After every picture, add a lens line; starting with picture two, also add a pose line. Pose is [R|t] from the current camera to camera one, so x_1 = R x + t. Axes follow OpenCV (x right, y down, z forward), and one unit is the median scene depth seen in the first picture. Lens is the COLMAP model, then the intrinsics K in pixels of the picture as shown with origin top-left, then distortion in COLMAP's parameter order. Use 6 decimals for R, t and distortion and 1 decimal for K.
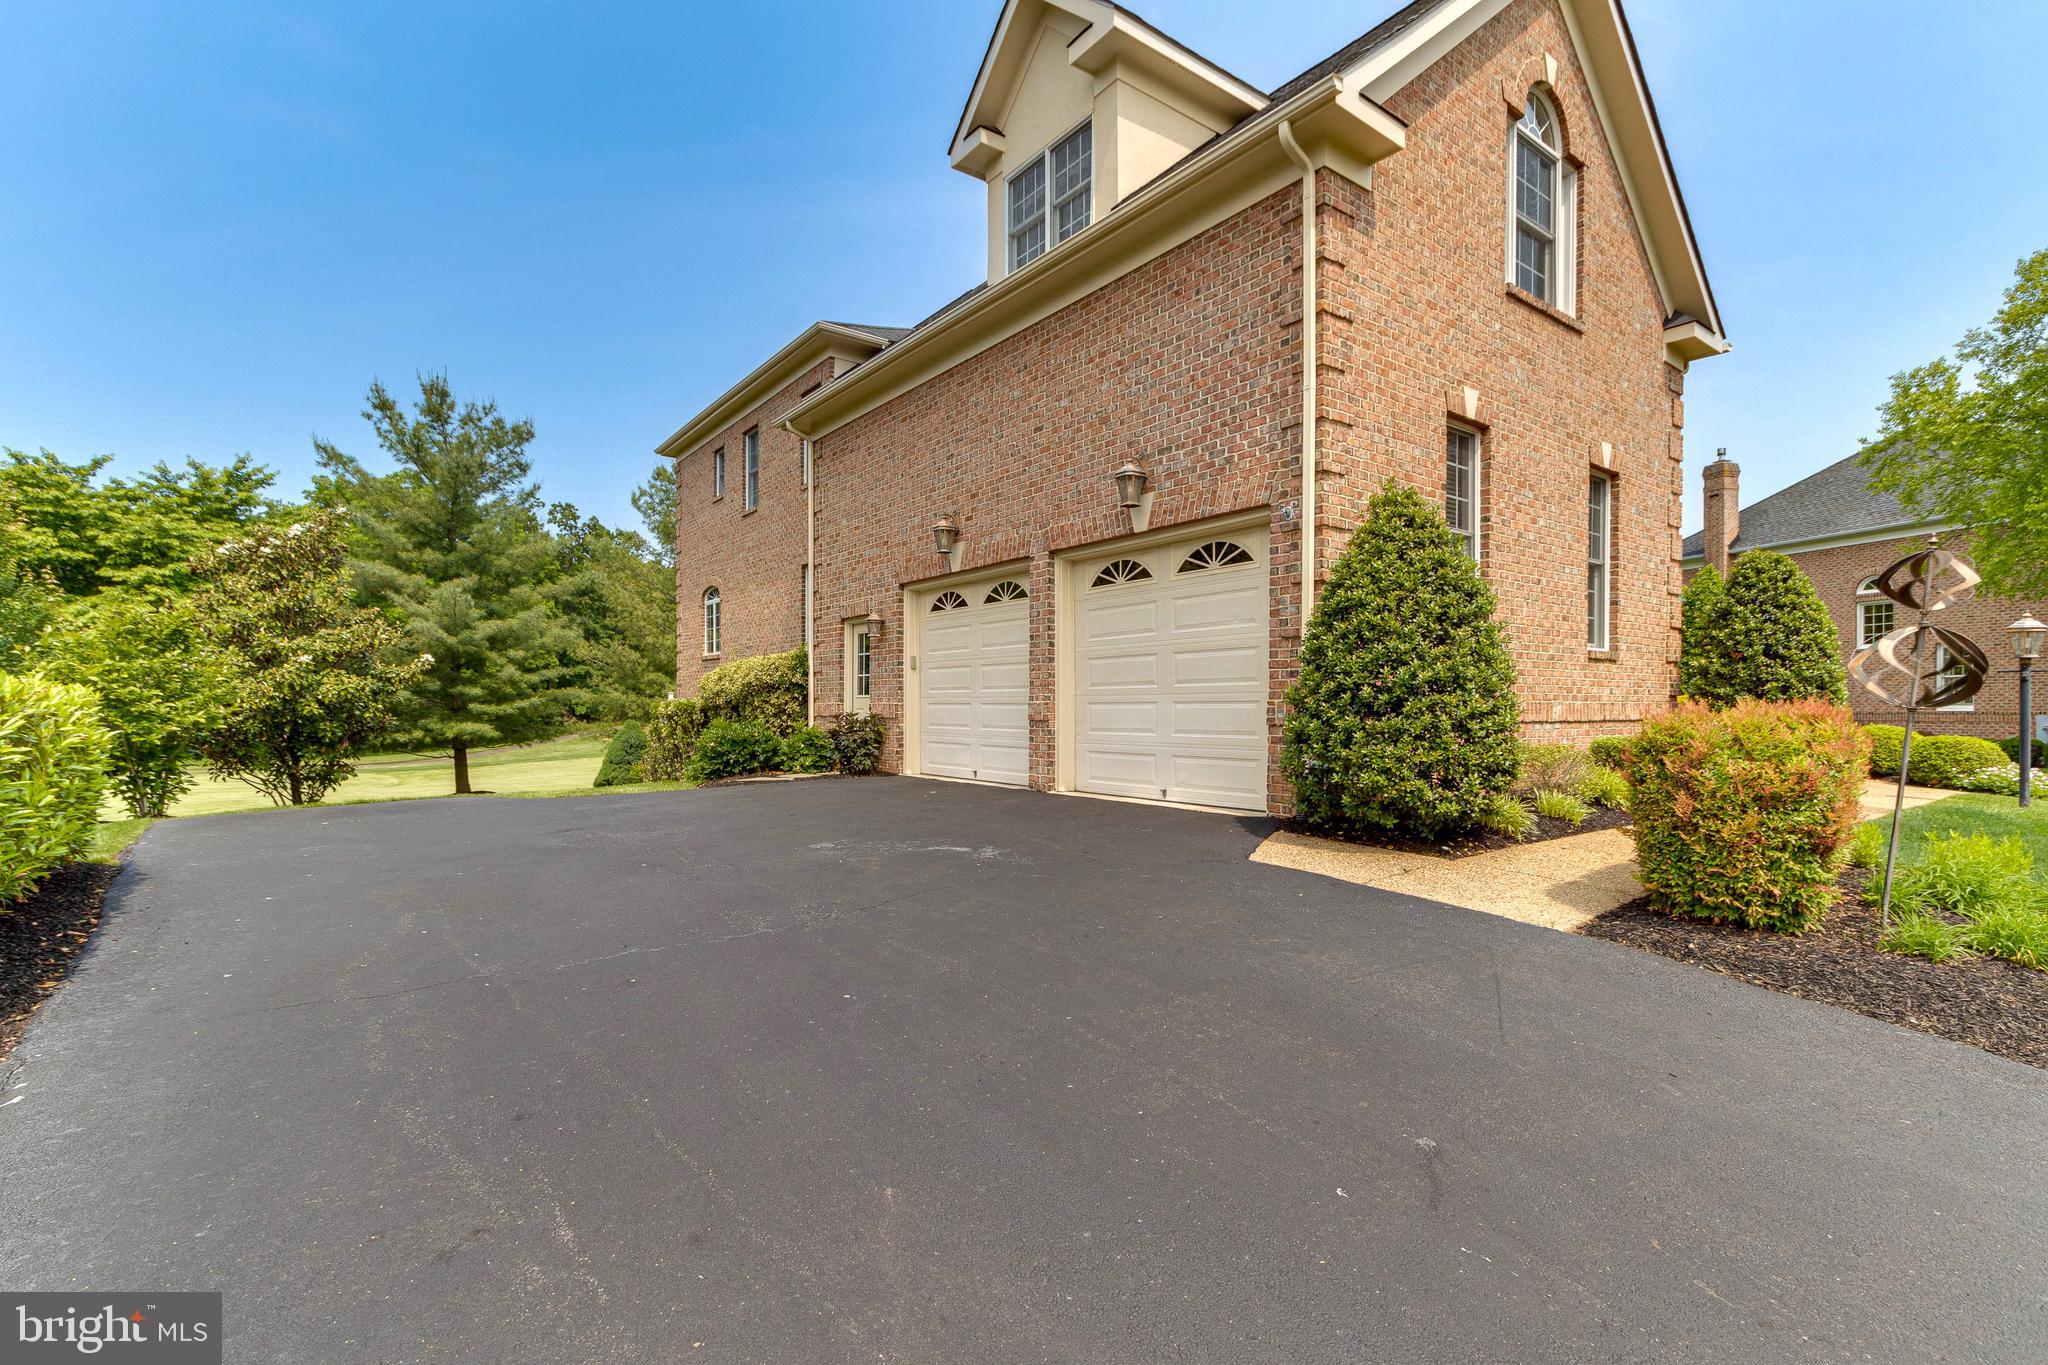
lens RADIAL K [[911.0, 0, 1015.4], [0, 911.0, 710.8], [0, 0, 1]] dist [0.001773, -0.003676]
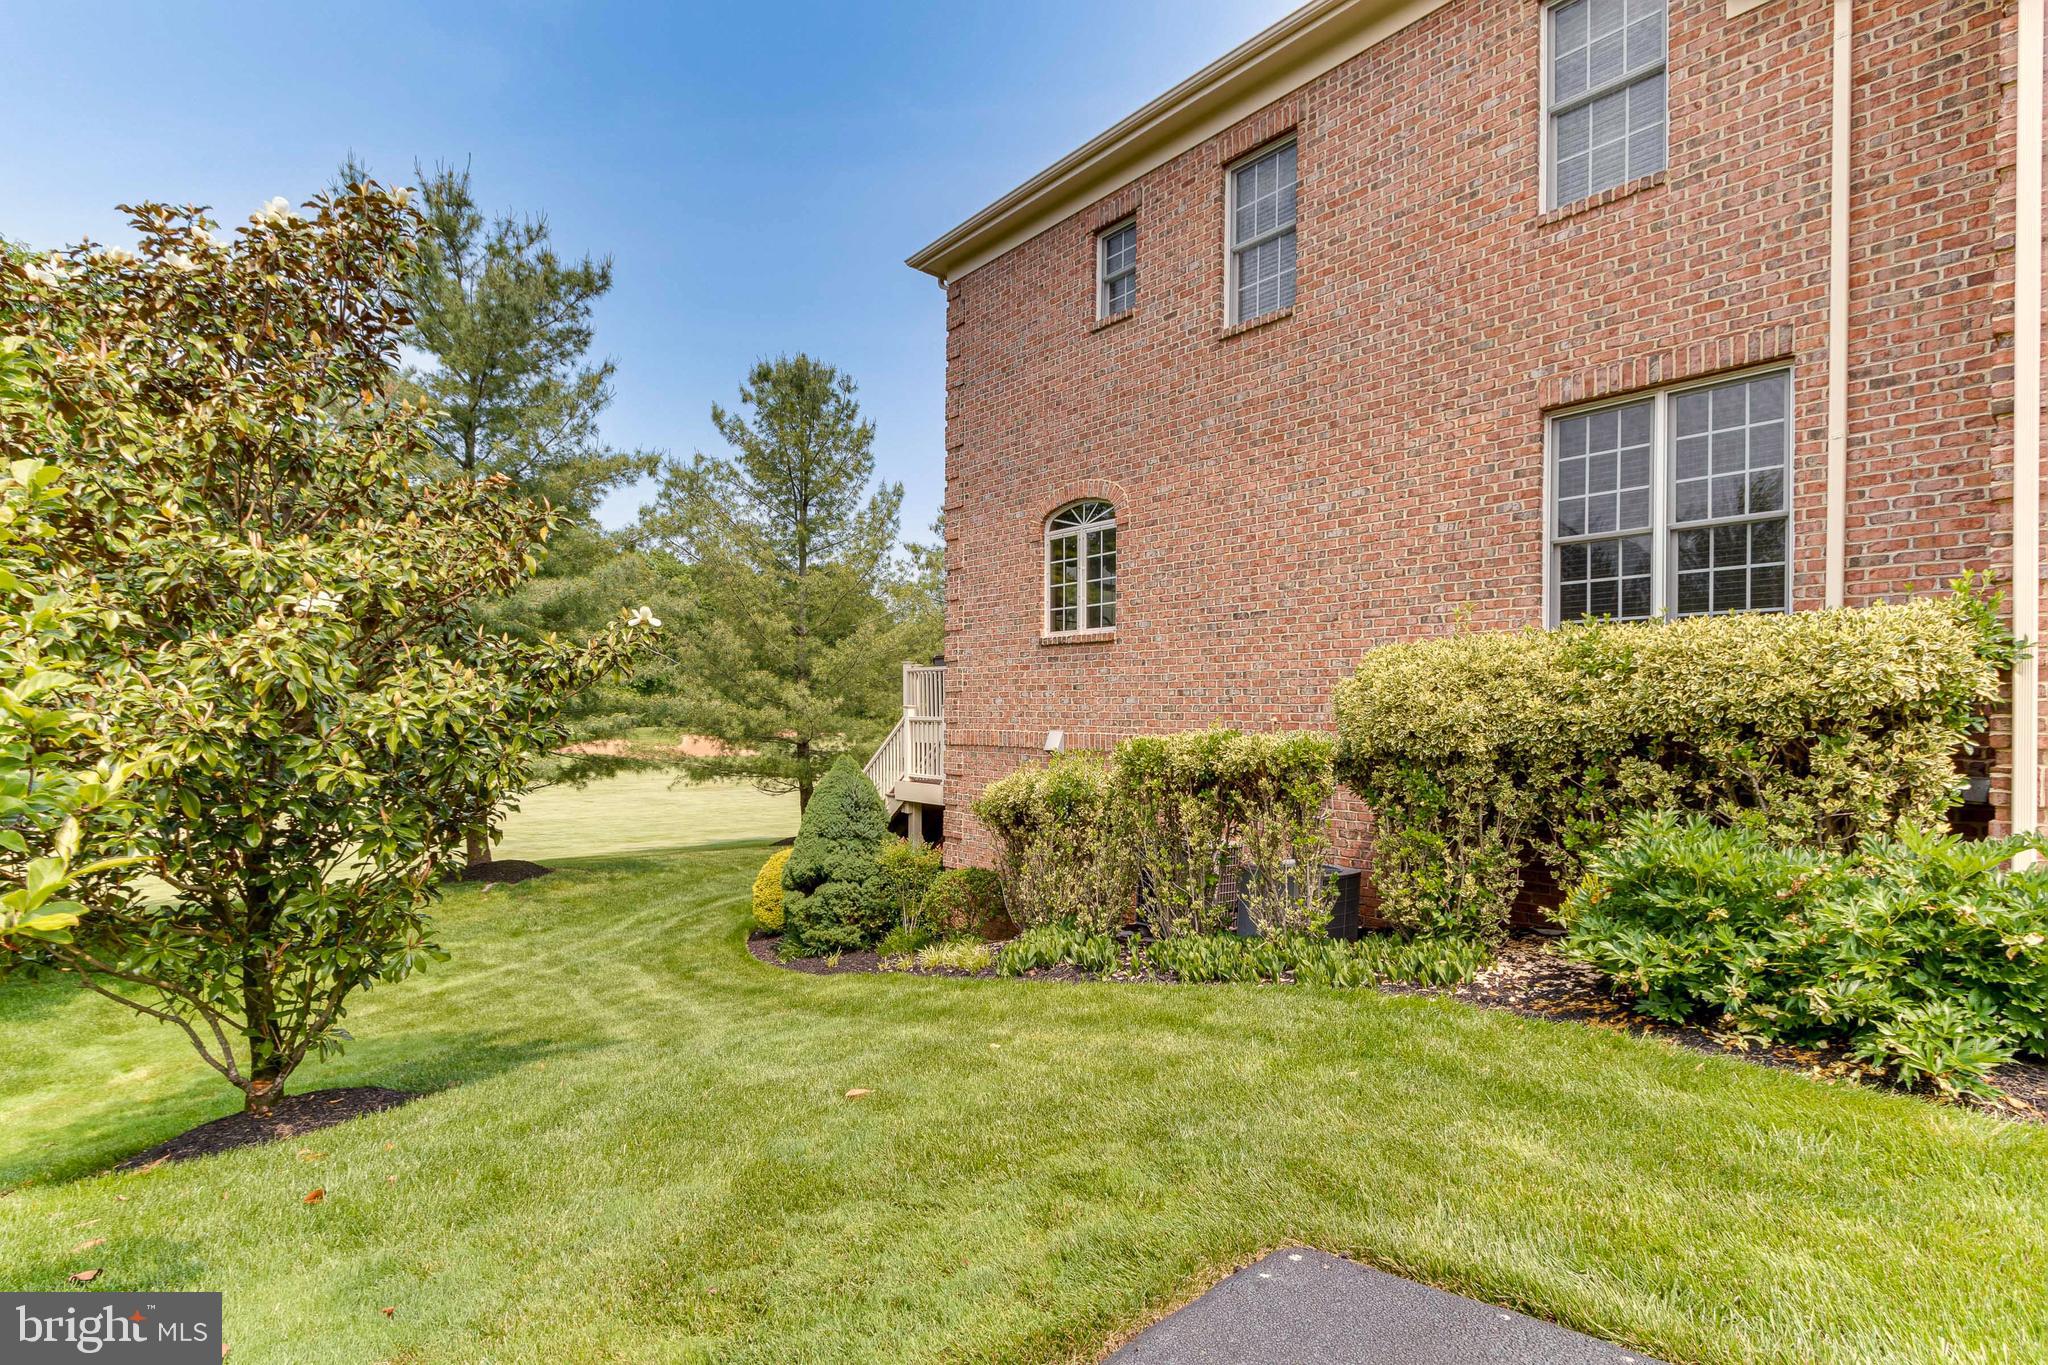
lens RADIAL K [[968.1, 0, 1021.4], [0, 968.1, 714.1], [0, 0, 1]] dist [0.001678, -0.001007]
pose [[0.998496, 0.008945, 0.054083, -0.721544], [-0.008759, 0.999955, -0.003666, -0.027767], [-0.054113, 0.003187, 0.998530, 0.853257]]
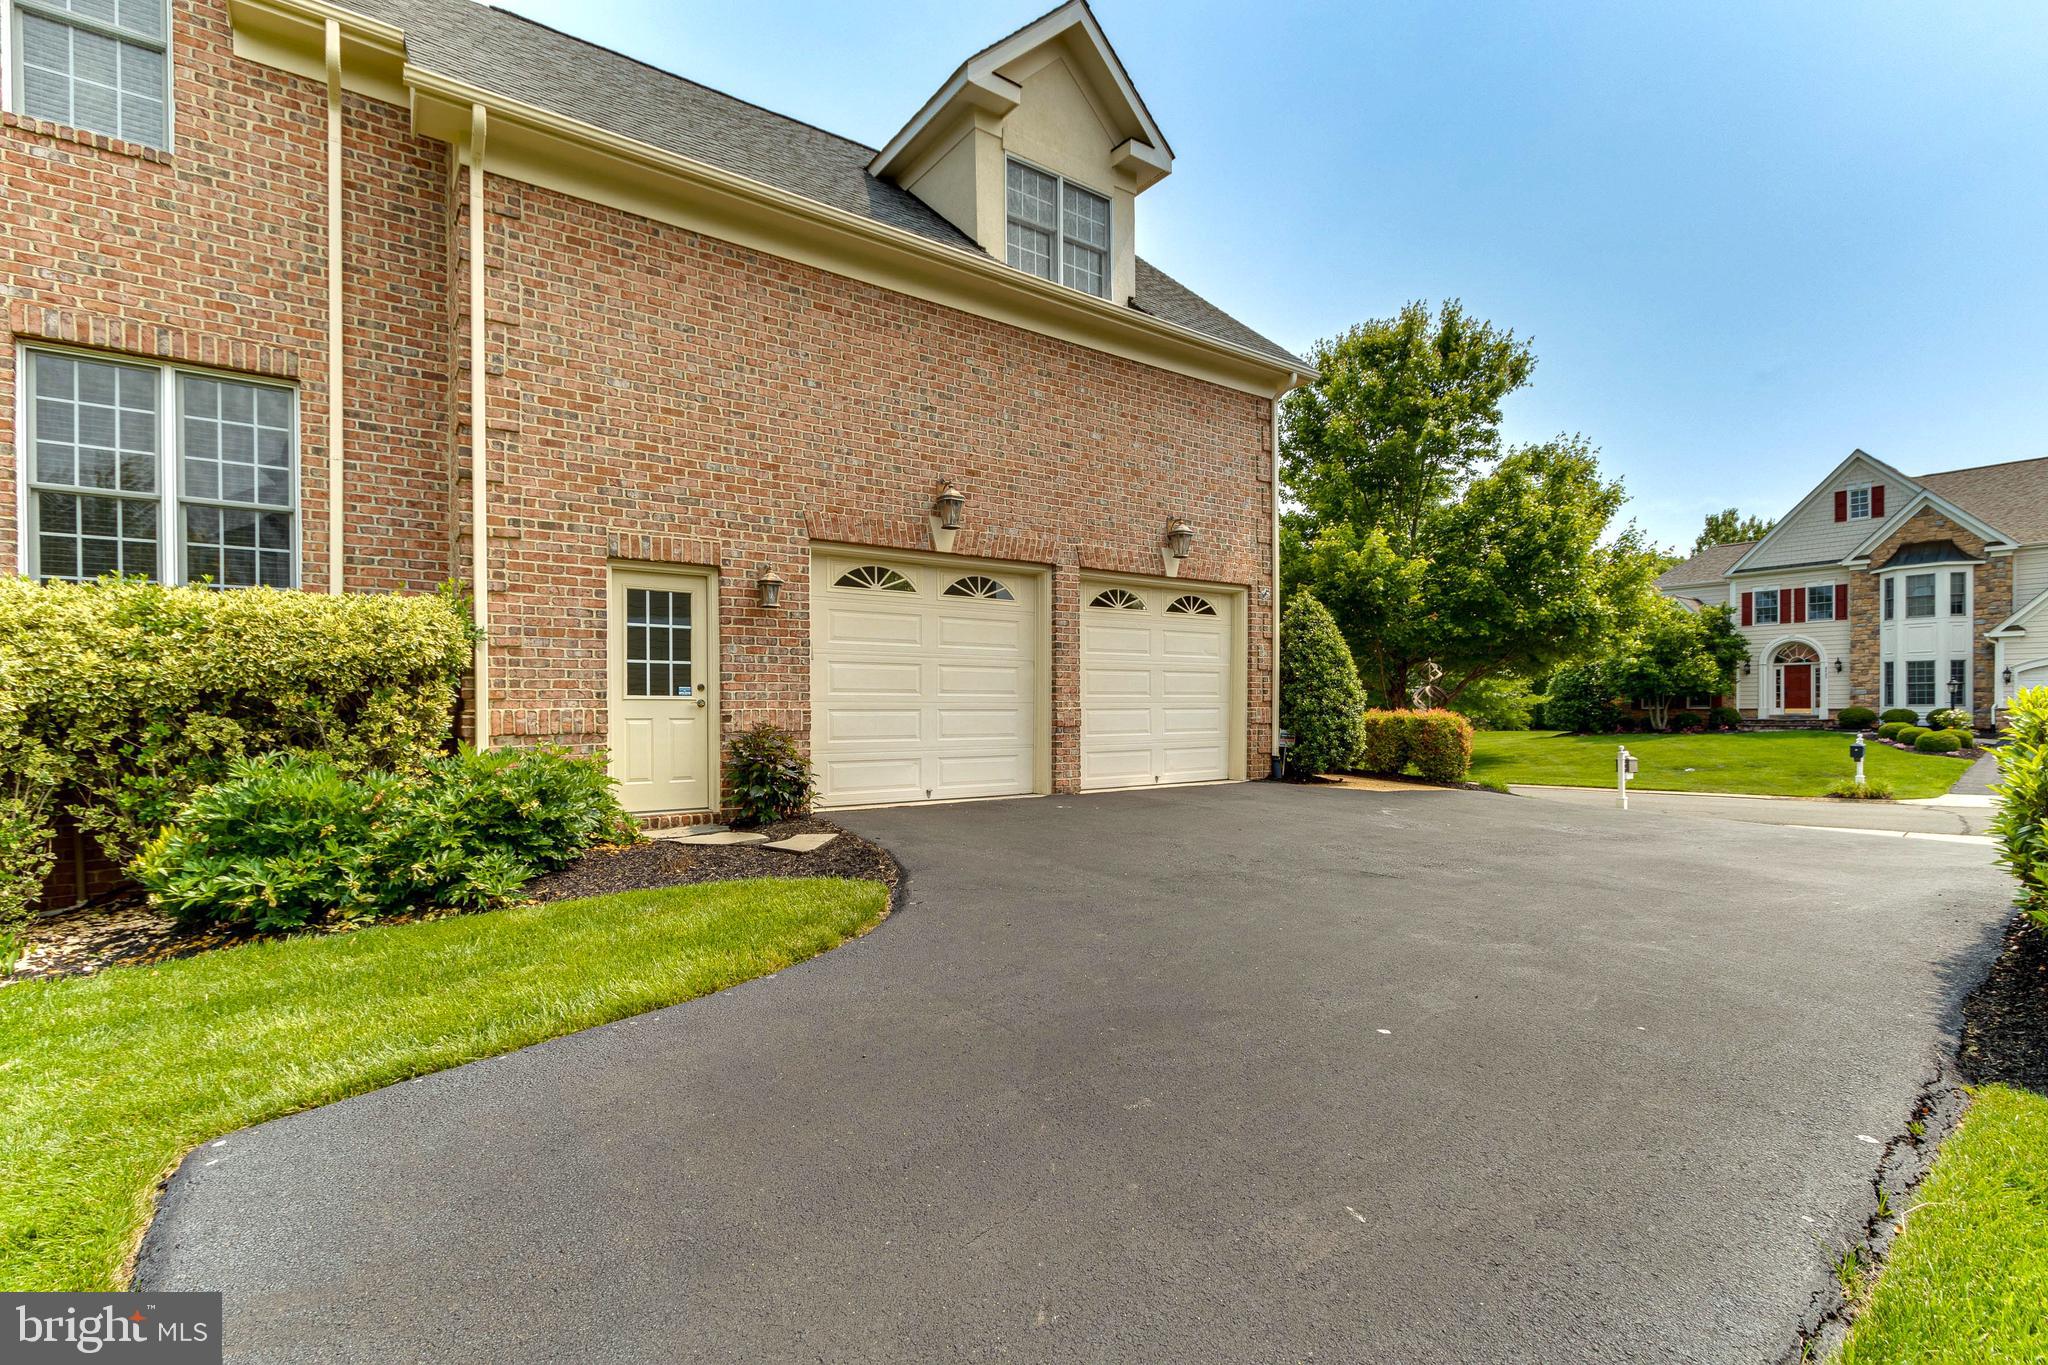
lens RADIAL K [[933.7, 0, 1012.0], [0, 933.7, 712.0], [0, 0, 1]] dist [0.000586, -0.001537]
pose [[0.037572, -0.002990, 0.999289, -0.882886], [0.007674, 0.999967, 0.002704, -0.007397], [-0.999264, 0.007567, 0.037593, 0.869899]]
